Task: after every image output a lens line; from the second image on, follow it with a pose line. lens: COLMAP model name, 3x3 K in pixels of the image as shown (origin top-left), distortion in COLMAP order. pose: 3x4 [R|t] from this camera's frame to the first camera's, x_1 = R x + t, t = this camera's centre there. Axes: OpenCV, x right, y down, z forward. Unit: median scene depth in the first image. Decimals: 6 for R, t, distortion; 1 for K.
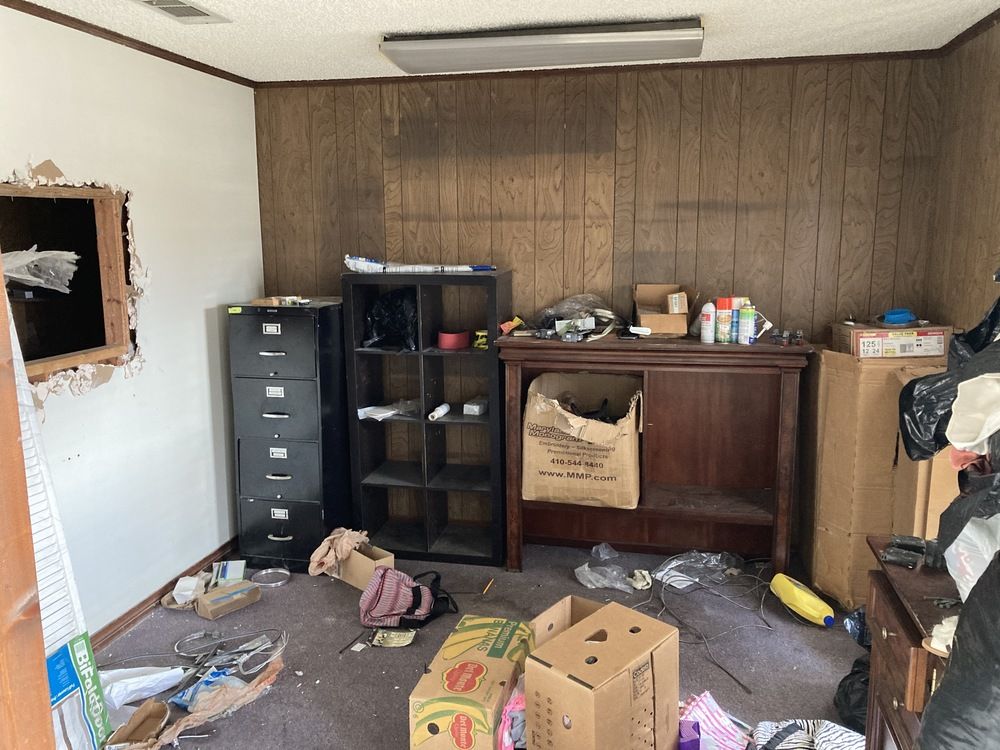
lens RADIAL K [[811.8, 0, 499.6], [0, 811.8, 367.5], [0, 0, 1]] dist [0.015625, -0.002151]
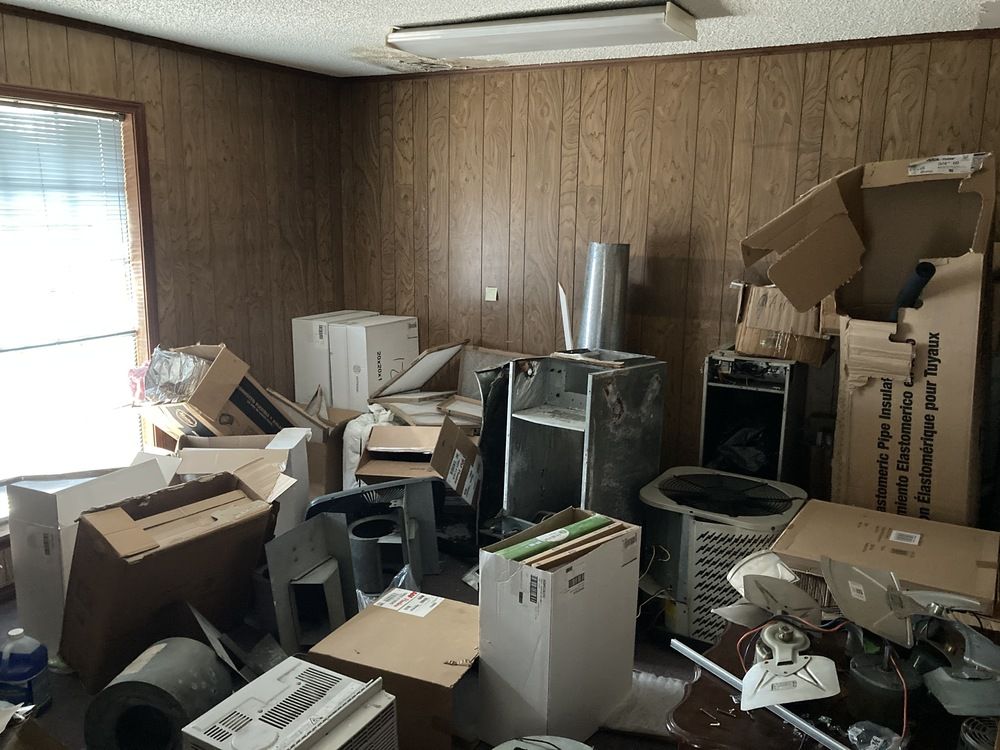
lens RADIAL K [[811.8, 0, 499.6], [0, 811.8, 367.5], [0, 0, 1]] dist [0.015625, -0.002151]
pose [[-0.757019, -0.165431, 0.632104, -0.494786], [-0.132259, -0.908594, -0.396188, -0.015242], [0.639867, -0.383523, 0.665943, 0.104172]]
